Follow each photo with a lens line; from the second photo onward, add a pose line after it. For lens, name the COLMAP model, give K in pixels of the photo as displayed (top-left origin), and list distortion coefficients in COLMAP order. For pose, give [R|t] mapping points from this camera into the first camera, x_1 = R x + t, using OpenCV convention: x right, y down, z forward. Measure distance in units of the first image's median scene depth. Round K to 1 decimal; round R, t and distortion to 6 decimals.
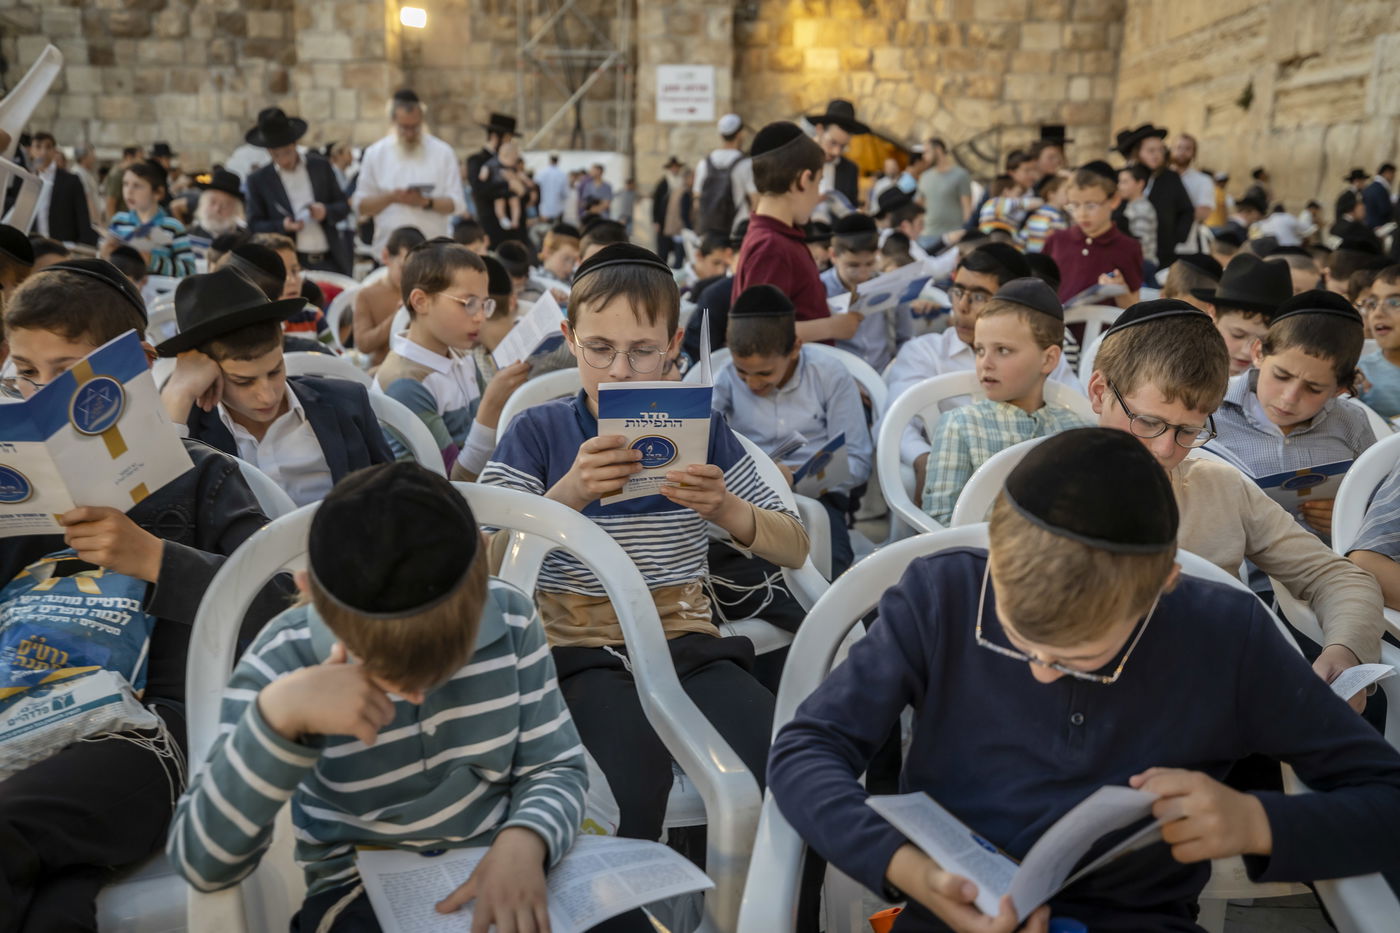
lens RADIAL K [[1361.6, 0, 696.4], [0, 1361.6, 466.2], [0, 0, 1]] dist [0.013376, 0.000000]
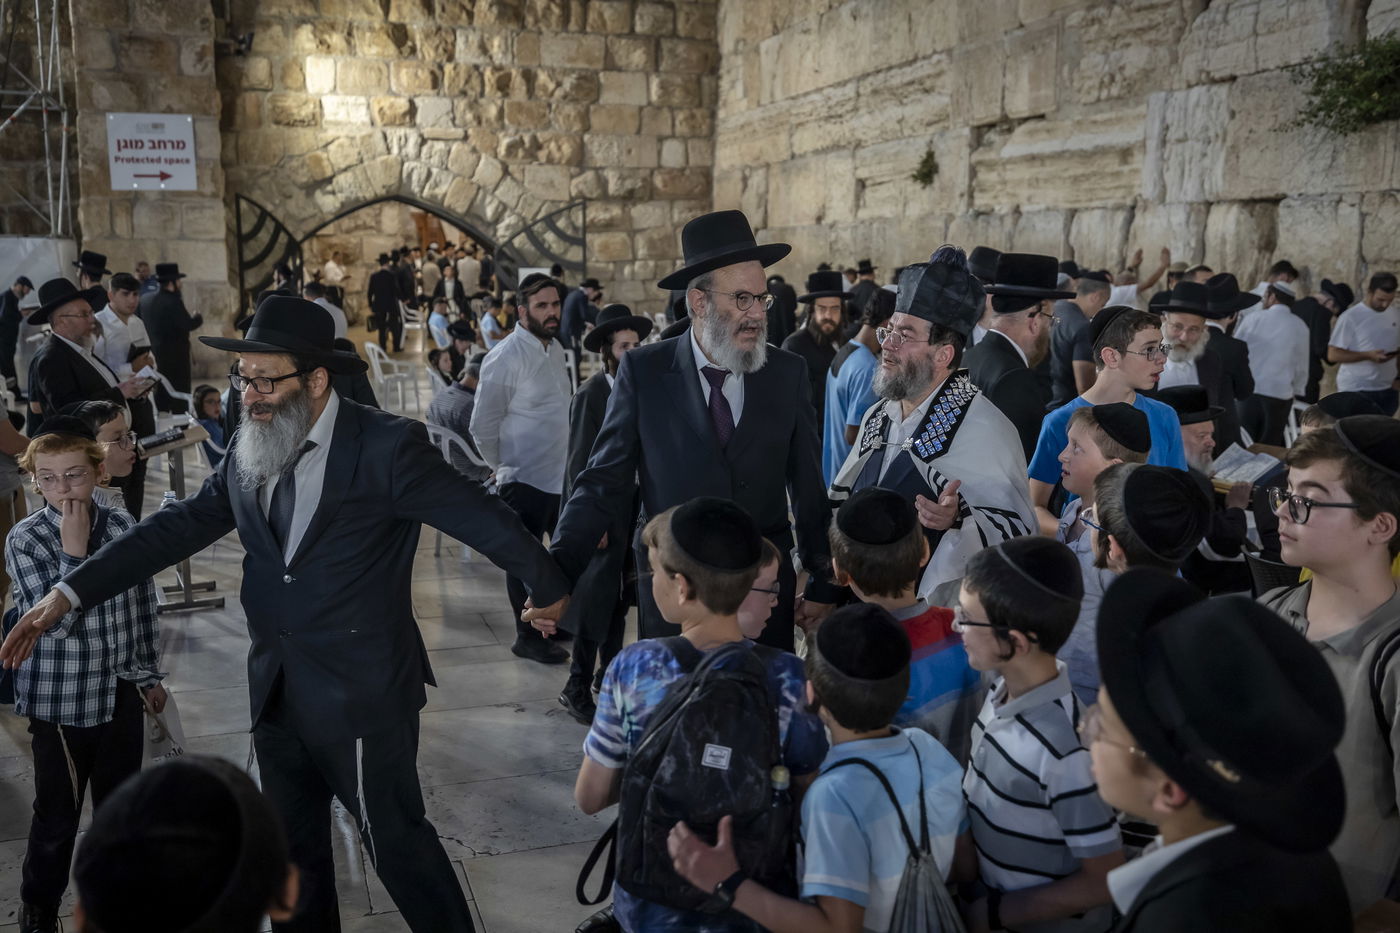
lens RADIAL K [[1361.6, 0, 702.1], [0, 1361.6, 462.9], [0, 0, 1]] dist [0.013376, 0.000000]
pose [[0.936683, -0.065486, 0.344000, 0.004482], [0.079740, 0.996438, -0.027437, -0.068814], [-0.340978, 0.053131, 0.938569, 0.240467]]
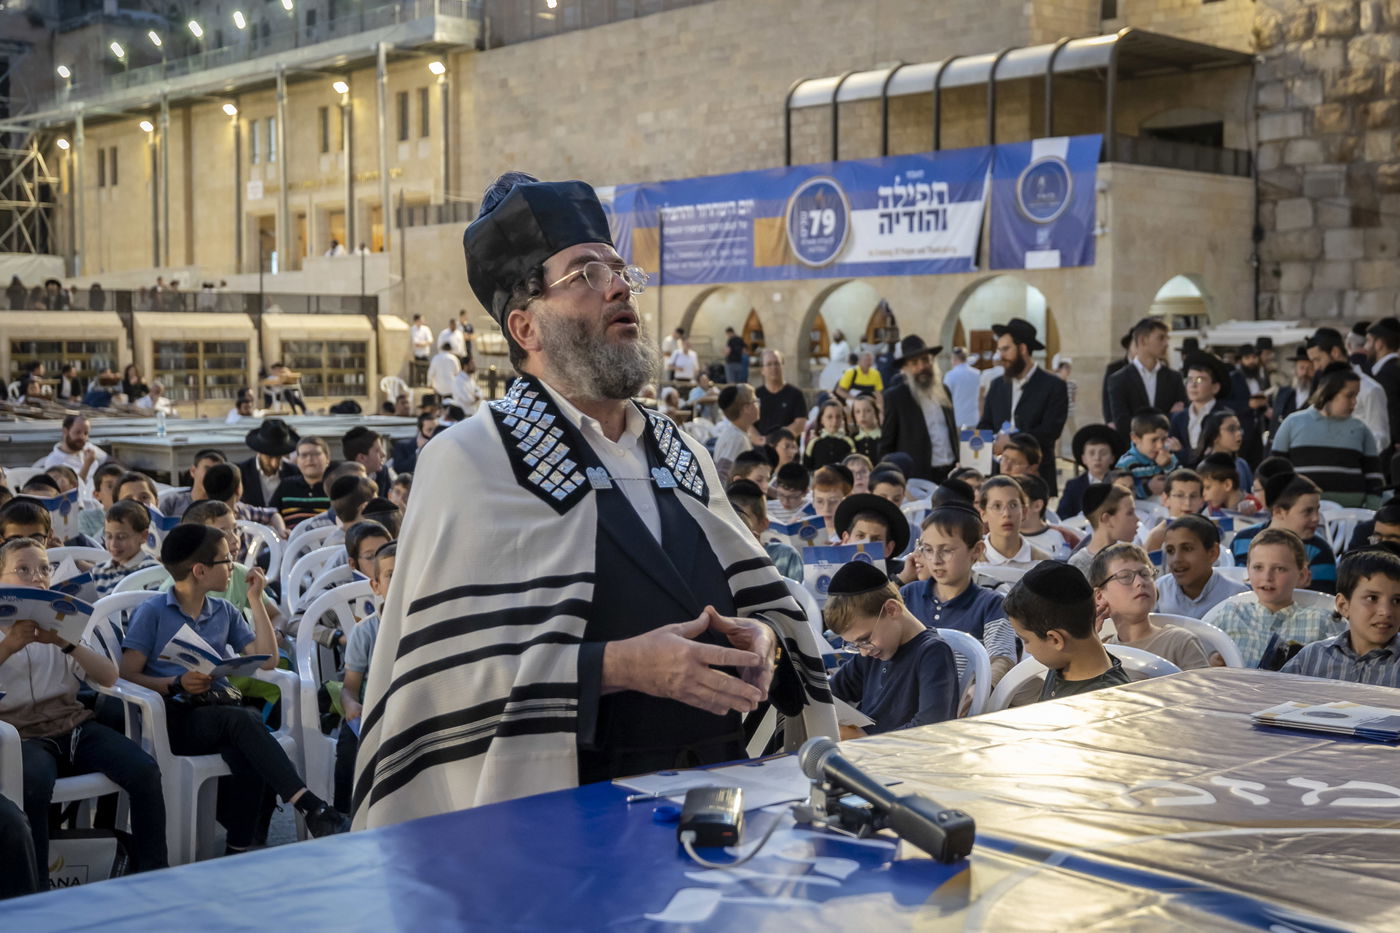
lens RADIAL K [[1870.5, 0, 696.1], [0, 1870.5, 462.6], [0, 0, 1]] dist [0.008864, 0.000000]
pose [[0.696597, 0.026040, -0.716989, 0.115190], [-0.124088, 0.988654, -0.084652, 0.000996], [0.706650, 0.147939, 0.691925, -0.076622]]
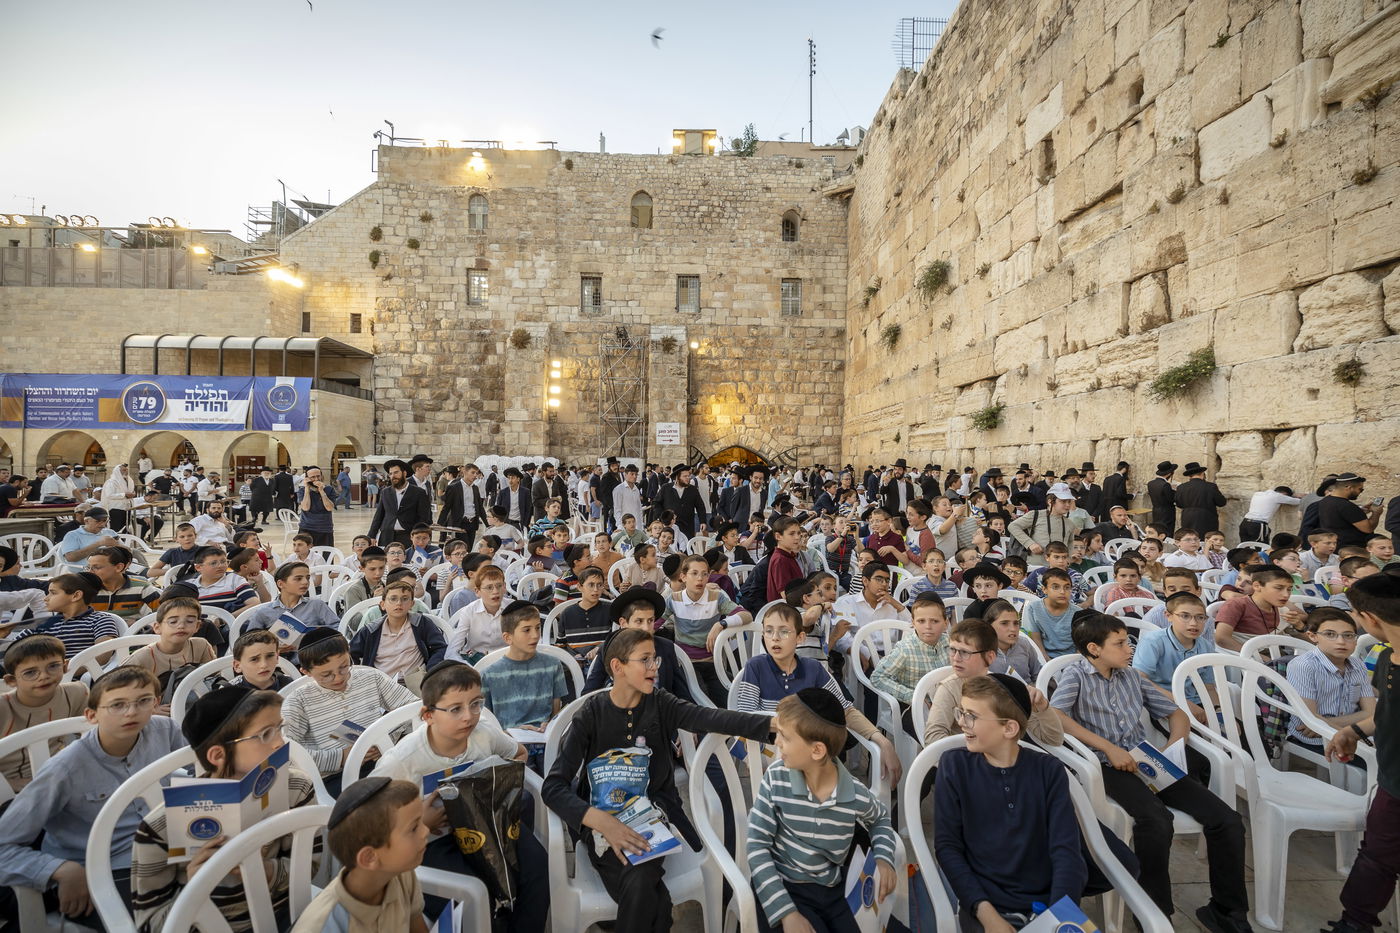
lens RADIAL K [[590.3, 0, 701.4], [0, 590.3, 463.0], [0, 0, 1]] dist [0.002270, -0.000540]
pose [[0.997508, -0.005973, 0.070300, -0.022231], [0.019746, 0.980226, -0.196891, -0.014878], [-0.067734, 0.197789, 0.977902, -0.014765]]
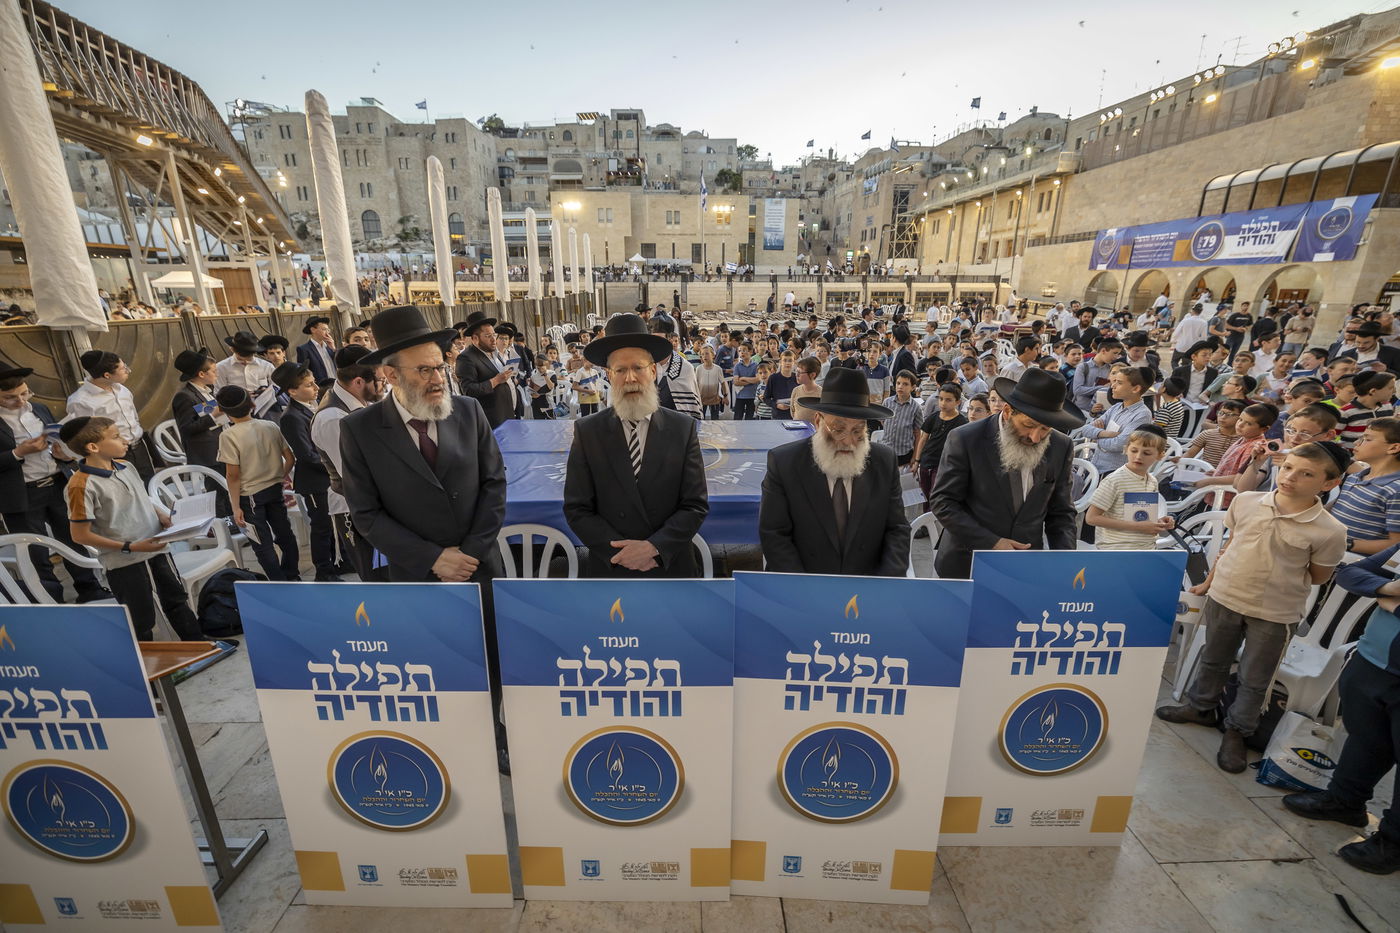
lens RADIAL K [[590.3, 0, 703.5], [0, 590.3, 464.3], [0, 0, 1]] dist [0.002270, -0.000540]
pose [[0.083524, 0.272612, -0.958492, 0.209703], [-0.191390, 0.948334, 0.253045, -0.023174], [0.977954, 0.162311, 0.131384, -0.025551]]
